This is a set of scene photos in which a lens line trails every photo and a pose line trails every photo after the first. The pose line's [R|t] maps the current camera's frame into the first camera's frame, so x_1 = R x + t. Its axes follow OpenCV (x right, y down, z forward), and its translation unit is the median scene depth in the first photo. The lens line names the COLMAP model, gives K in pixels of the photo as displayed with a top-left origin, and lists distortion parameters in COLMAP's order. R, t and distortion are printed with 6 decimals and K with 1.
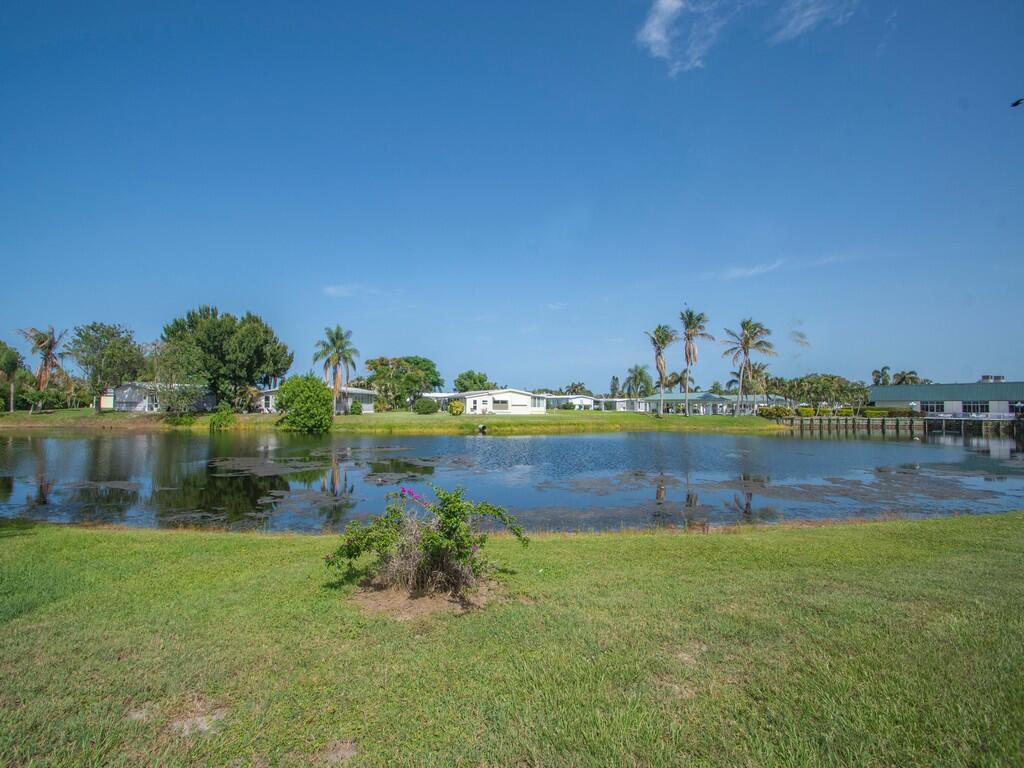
lens RADIAL K [[433.7, 0, 483.1], [0, 433.7, 388.5], [0, 0, 1]] dist [-0.014892, -0.004676]
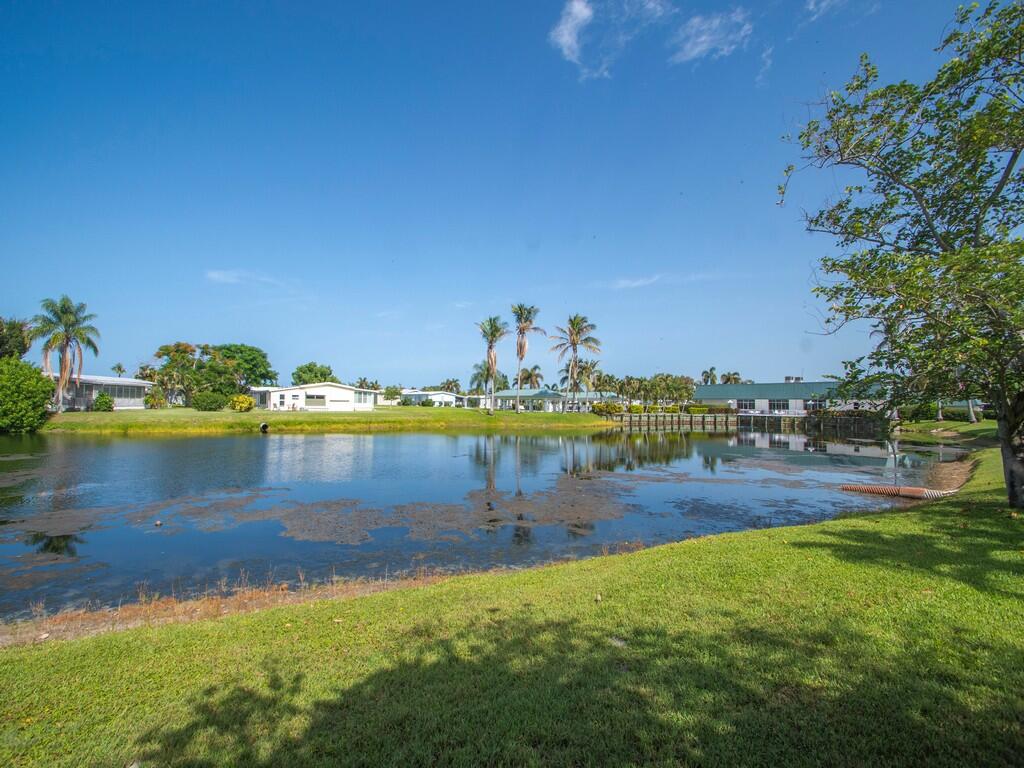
lens RADIAL K [[436.0, 0, 482.9], [0, 436.0, 386.1], [0, 0, 1]] dist [0.000617, -0.009840]
pose [[0.975229, 0.011836, 0.220881, 0.177289], [-0.011890, 0.999929, -0.001087, 0.006004], [-0.220878, -0.001567, 0.975300, 0.063818]]
